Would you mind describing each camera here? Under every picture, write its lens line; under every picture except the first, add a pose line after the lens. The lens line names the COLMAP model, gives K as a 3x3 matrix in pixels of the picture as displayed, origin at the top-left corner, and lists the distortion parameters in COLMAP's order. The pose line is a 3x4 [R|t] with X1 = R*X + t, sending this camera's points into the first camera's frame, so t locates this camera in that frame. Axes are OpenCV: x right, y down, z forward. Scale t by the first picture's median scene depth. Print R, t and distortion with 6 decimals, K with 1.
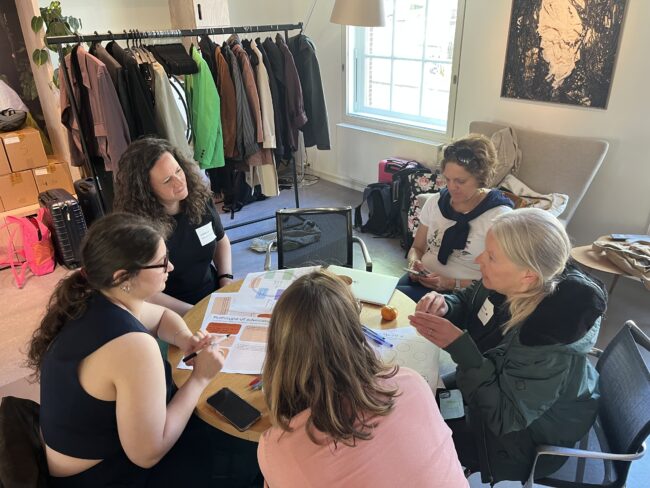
lens RADIAL K [[493.4, 0, 325.0], [0, 493.4, 246.4], [0, 0, 1]] dist [0.046291, -0.067562]
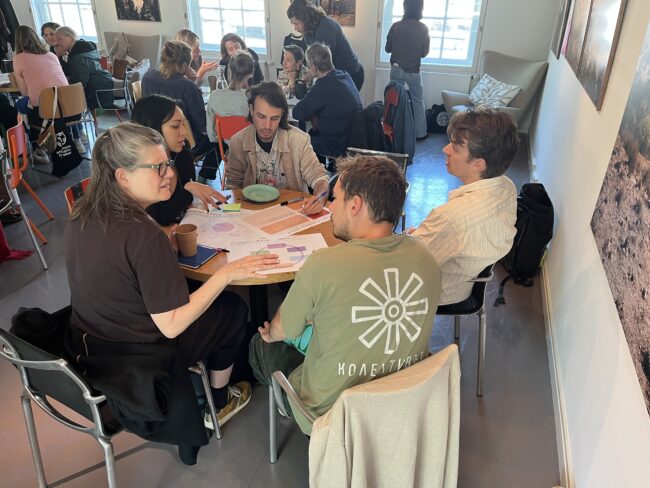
lens RADIAL K [[493.4, 0, 326.0], [0, 493.4, 243.8], [0, 0, 1]] dist [0.046291, -0.067562]
pose [[0.875130, -0.196271, 0.442296, 0.023654], [0.182893, 0.980405, 0.073185, 0.648277], [-0.447993, 0.016846, 0.893878, -1.266462]]
